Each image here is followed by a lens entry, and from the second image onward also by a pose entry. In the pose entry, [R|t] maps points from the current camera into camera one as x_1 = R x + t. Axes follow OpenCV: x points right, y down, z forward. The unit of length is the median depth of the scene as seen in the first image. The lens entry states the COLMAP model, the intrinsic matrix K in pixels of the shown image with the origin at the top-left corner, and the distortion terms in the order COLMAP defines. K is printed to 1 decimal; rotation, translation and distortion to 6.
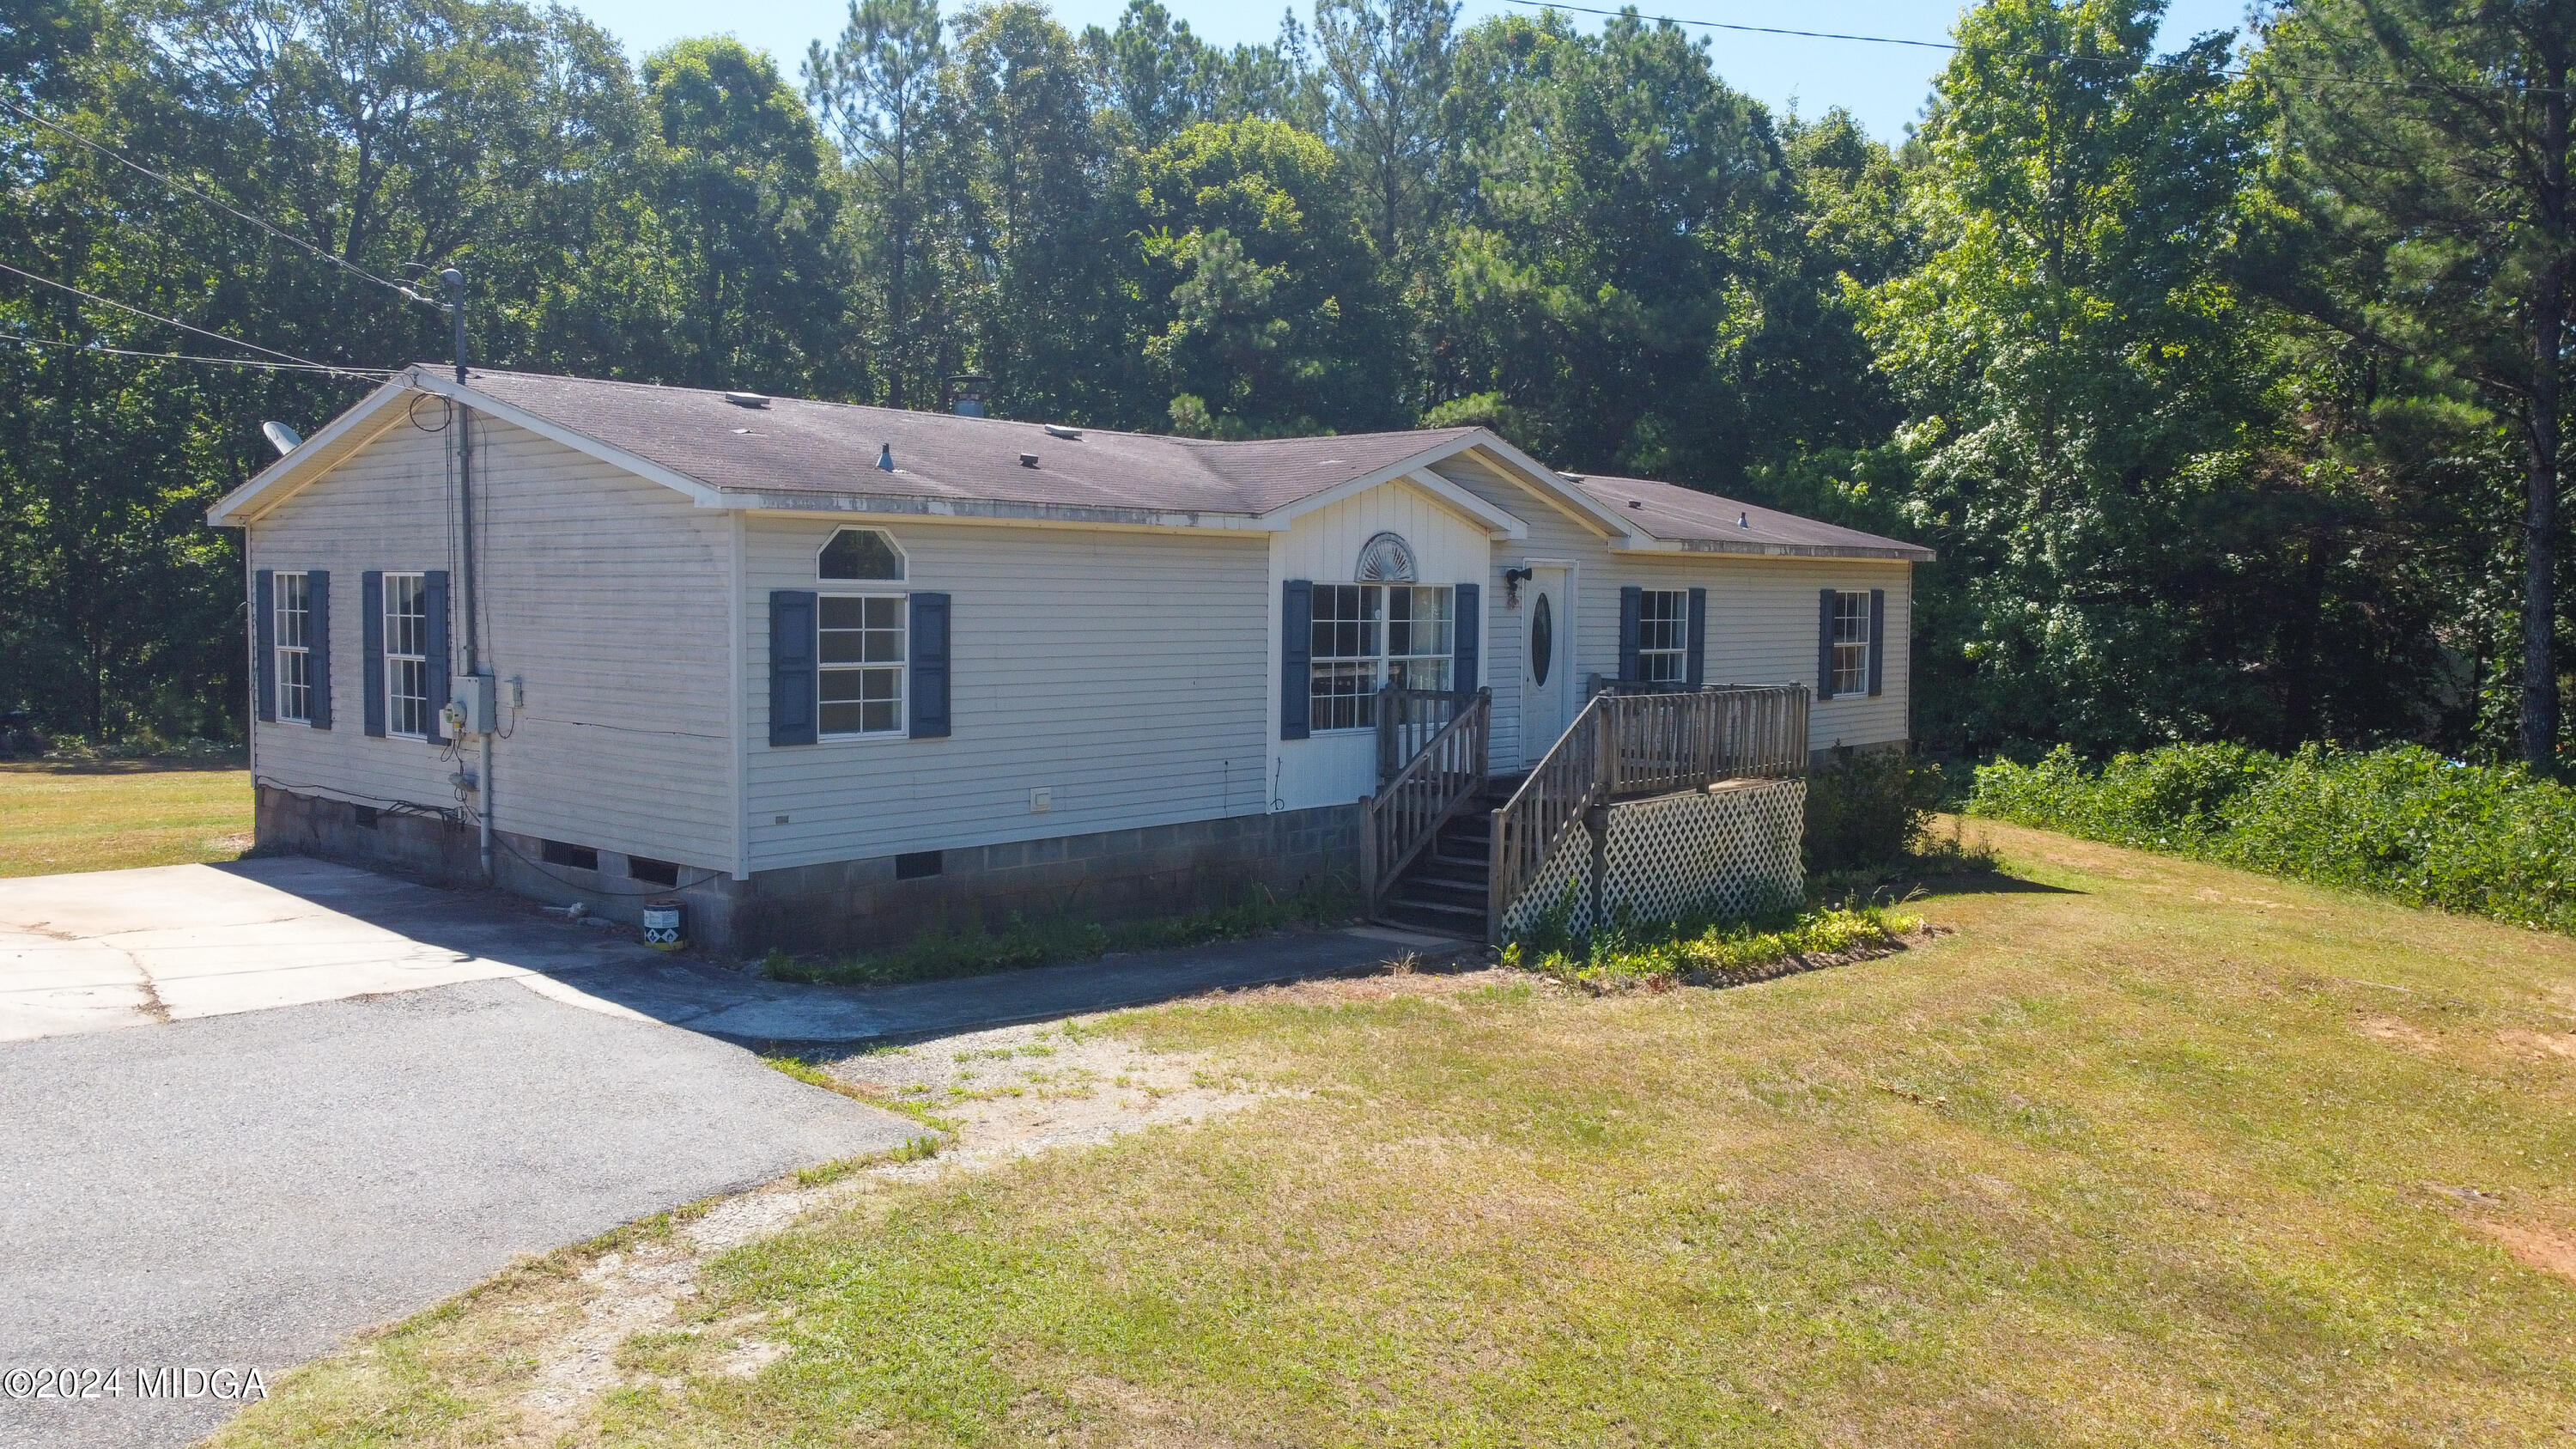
lens RADIAL K [[1932.1, 0, 1288.0], [0, 1932.1, 724.5], [0, 0, 1]] dist [-0.005190, -0.000535]
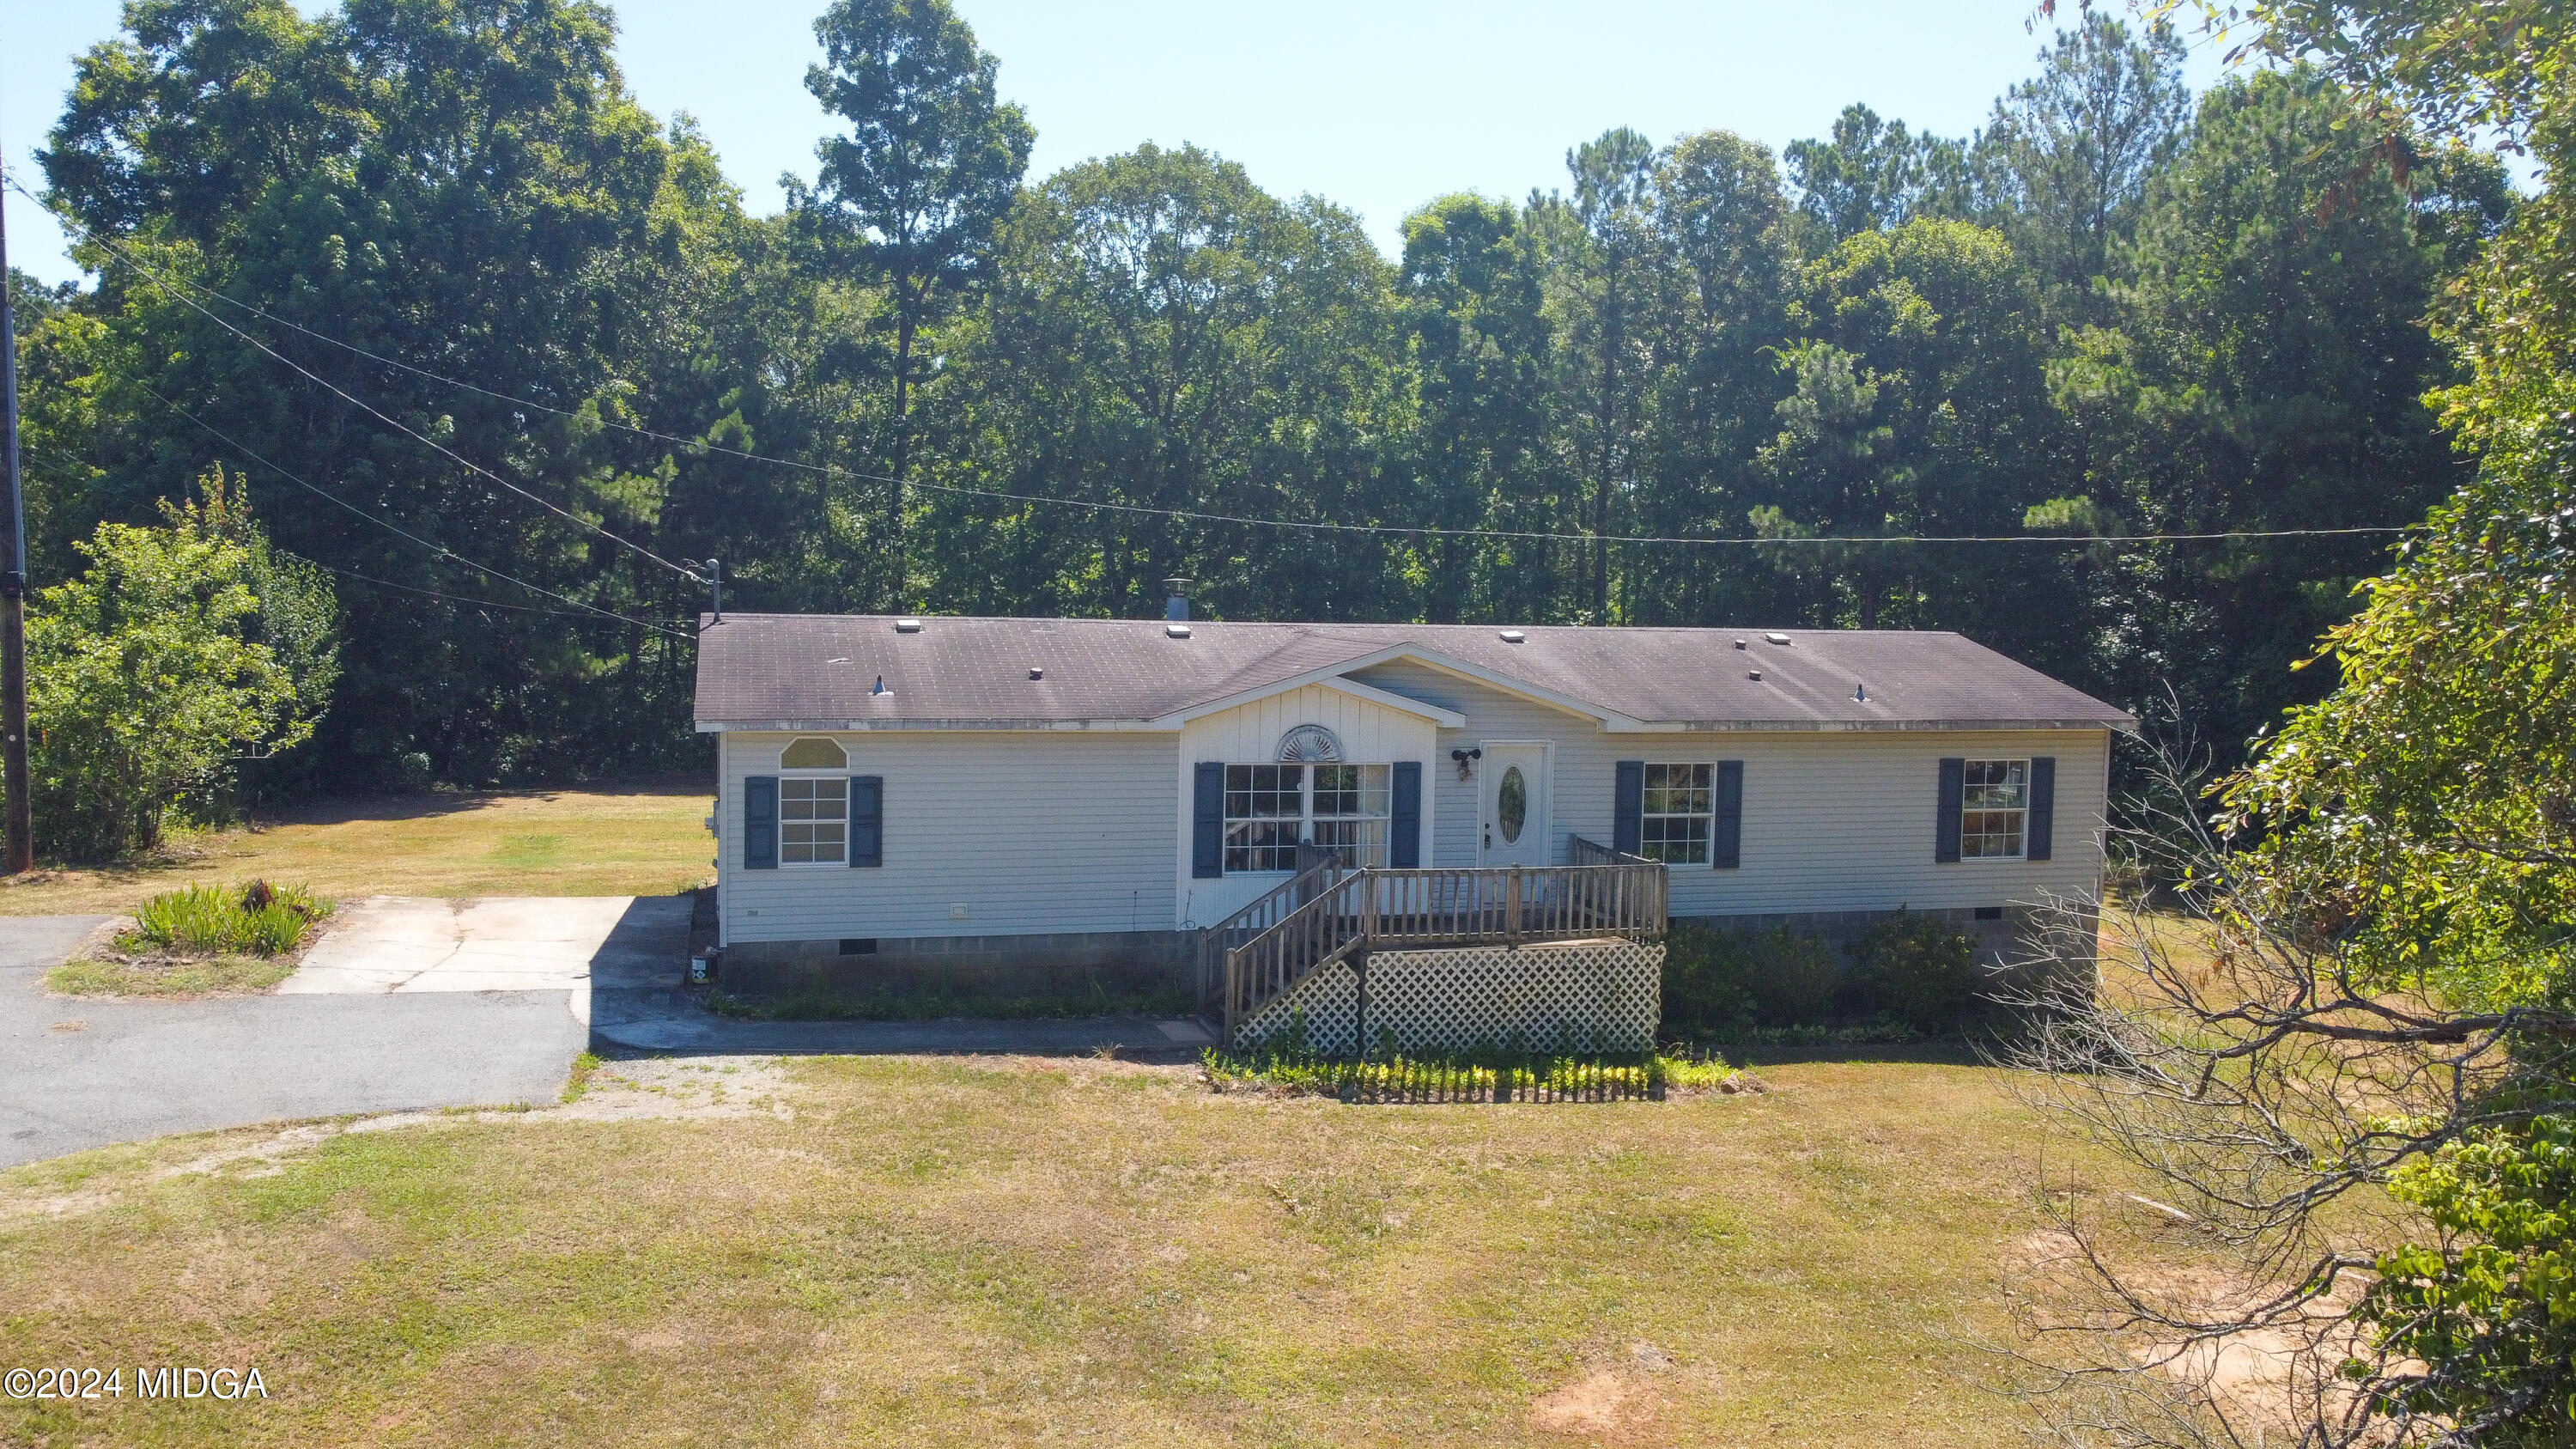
lens RADIAL K [[1932.1, 0, 1288.0], [0, 1932.1, 724.5], [0, 0, 1]] dist [-0.005190, -0.000535]
pose [[0.841601, 0.044661, -0.538250, 0.811589], [-0.047762, 0.998825, 0.008196, -0.118902], [0.537984, 0.018810, 0.842745, -0.125726]]
